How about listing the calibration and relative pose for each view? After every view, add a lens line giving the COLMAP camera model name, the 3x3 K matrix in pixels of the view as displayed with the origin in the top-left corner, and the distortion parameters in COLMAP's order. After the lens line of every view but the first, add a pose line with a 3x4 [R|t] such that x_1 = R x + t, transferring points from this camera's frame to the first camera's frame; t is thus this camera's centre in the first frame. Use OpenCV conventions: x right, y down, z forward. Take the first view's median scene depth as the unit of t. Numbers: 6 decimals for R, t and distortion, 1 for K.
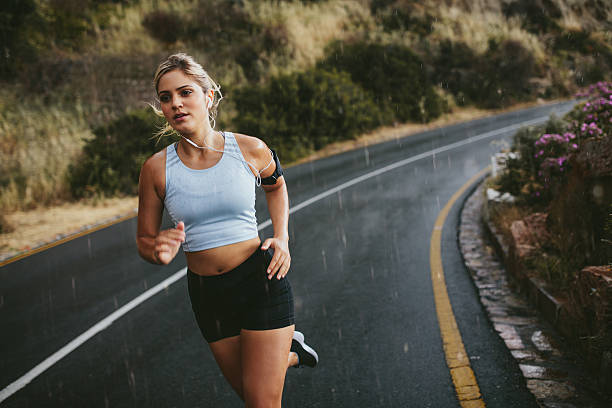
lens RADIAL K [[520.6, 0, 320.2], [0, 520.6, 201.0], [0, 0, 1]] dist [-0.004707, -0.000691]
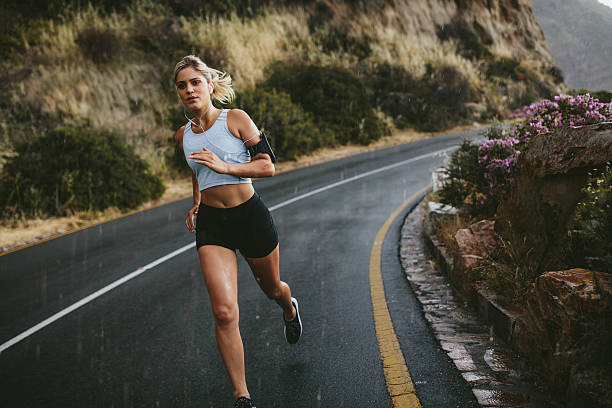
lens RADIAL K [[517.2, 0, 306.0], [0, 517.2, 204.0], [0, 0, 1]] dist [-0.027476, 0.012077]
pose [[0.996624, -0.001487, 0.082091, 0.021910], [0.005146, 0.999002, -0.044379, 0.023893], [-0.081943, 0.044652, 0.995636, 0.084627]]
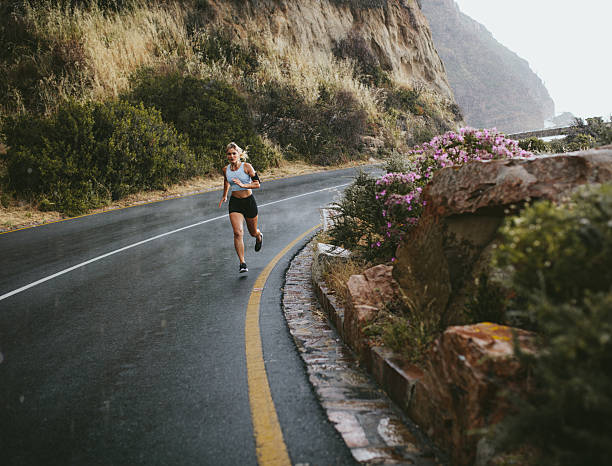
lens RADIAL K [[594.5, 0, 306.0], [0, 594.5, 233.0], [0, 0, 1]] dist [-0.002042, -0.003453]
pose [[0.956116, 0.036586, 0.290694, 0.033471], [-0.018344, 0.997701, -0.065233, 0.025669], [-0.292413, 0.057038, 0.954590, 0.121452]]
